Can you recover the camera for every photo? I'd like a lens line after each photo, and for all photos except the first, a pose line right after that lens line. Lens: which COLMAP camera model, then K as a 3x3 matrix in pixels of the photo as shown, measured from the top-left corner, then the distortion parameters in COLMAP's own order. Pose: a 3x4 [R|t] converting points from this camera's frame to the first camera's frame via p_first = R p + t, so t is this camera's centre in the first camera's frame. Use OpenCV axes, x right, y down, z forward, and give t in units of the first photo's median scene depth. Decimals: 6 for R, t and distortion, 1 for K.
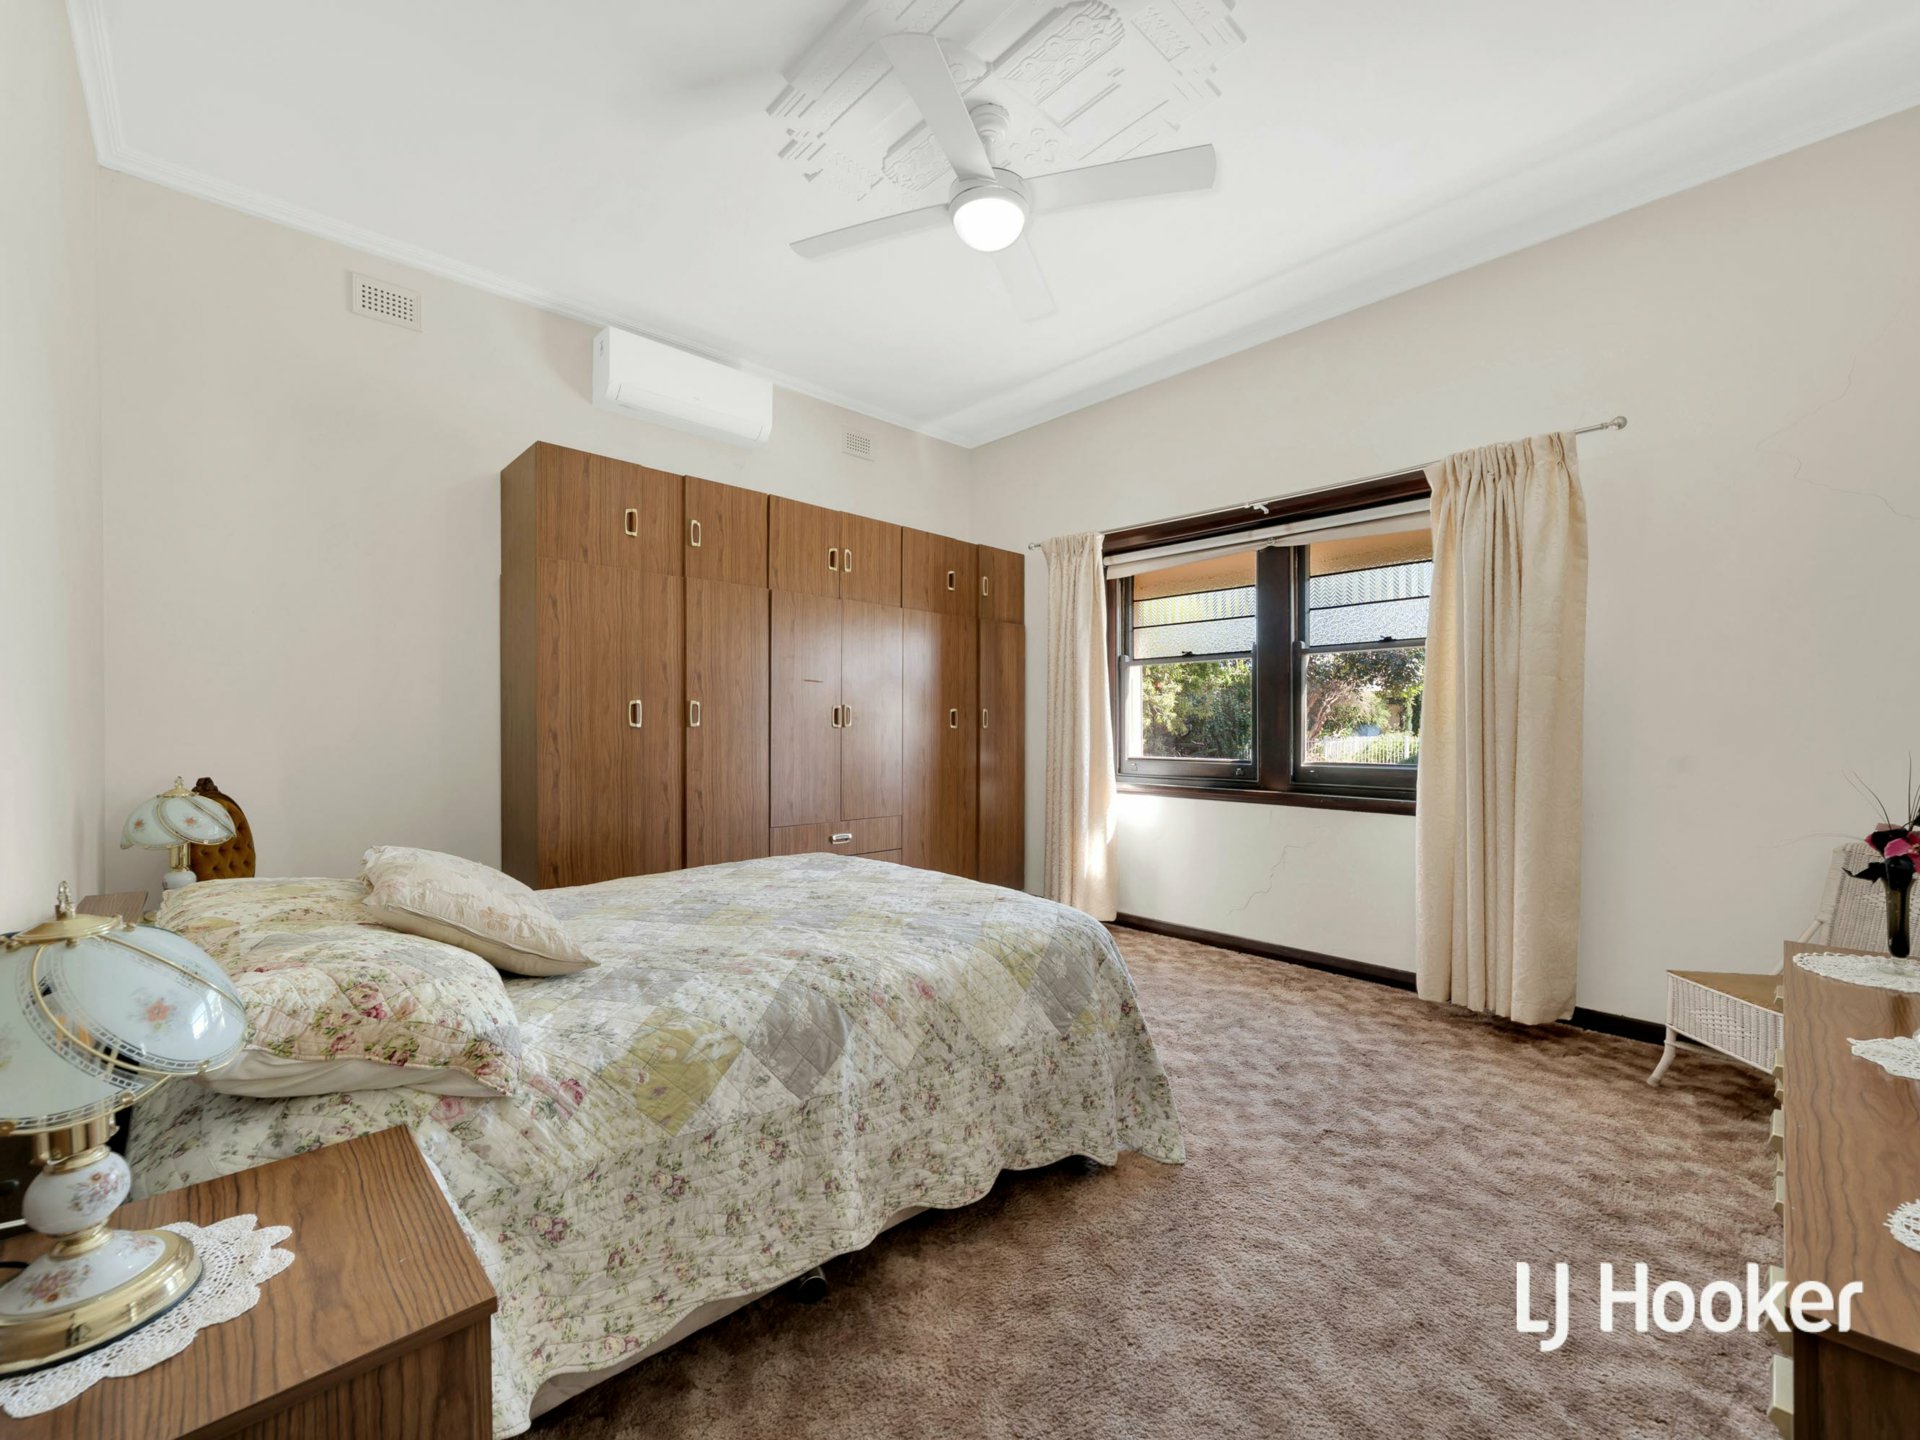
lens RADIAL K [[762.0, 0, 949.2], [0, 762.0, 729.2], [0, 0, 1]] dist [-0.008847, 0.000050]
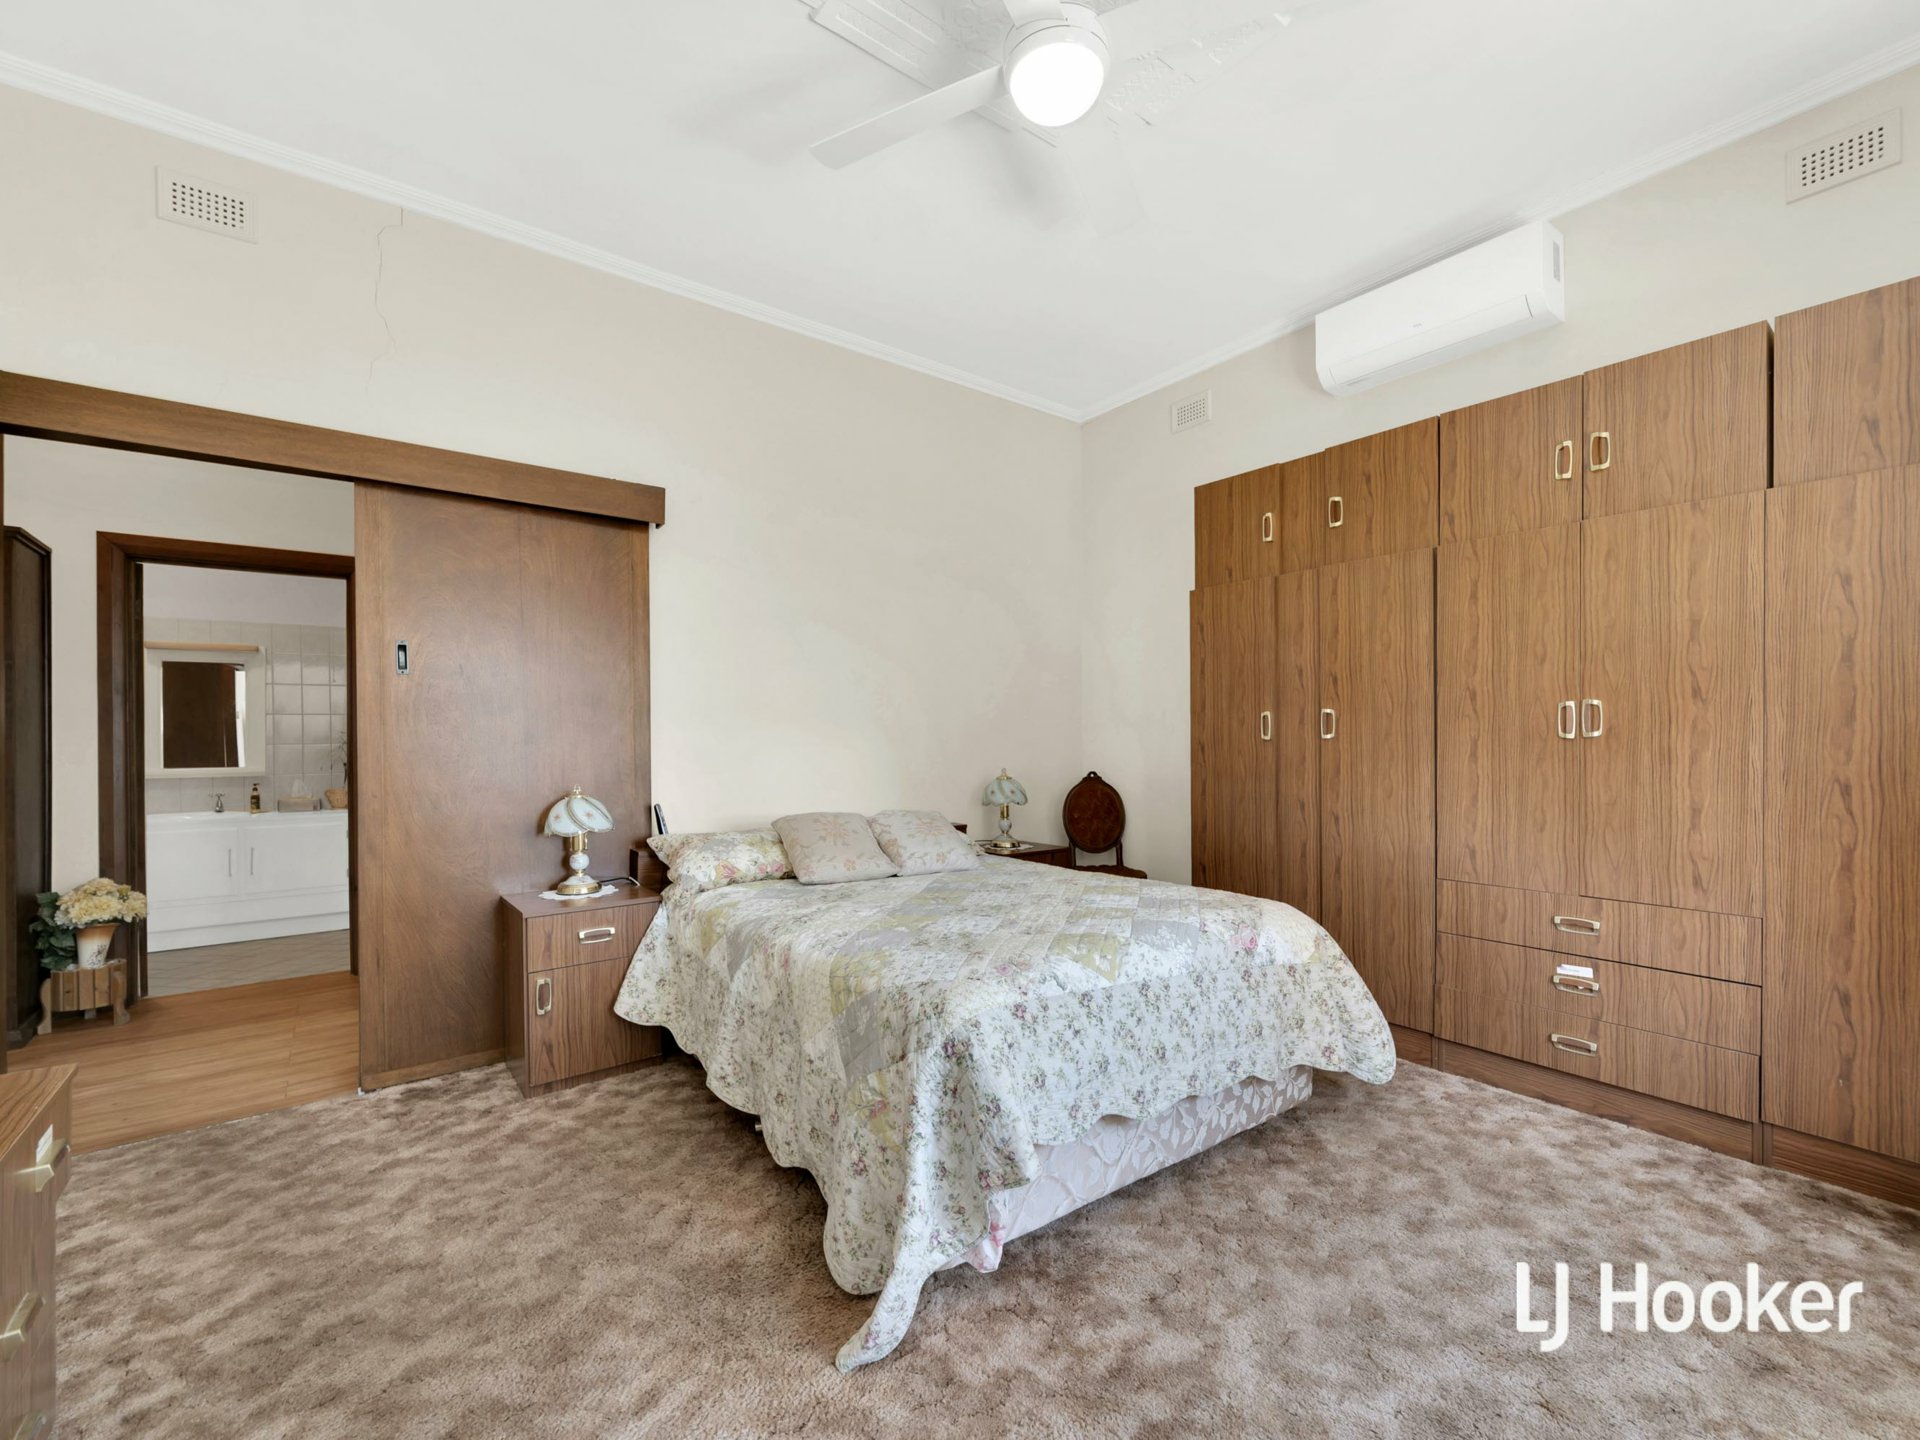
lens RADIAL K [[762.0, 0, 948.9], [0, 762.0, 734.9], [0, 0, 1]] dist [-0.008847, 0.000050]
pose [[-0.056524, -0.007135, -0.998376, 0.557211], [0.006772, 0.999949, -0.007530, -0.003865], [0.998378, -0.007186, -0.056473, 0.636254]]
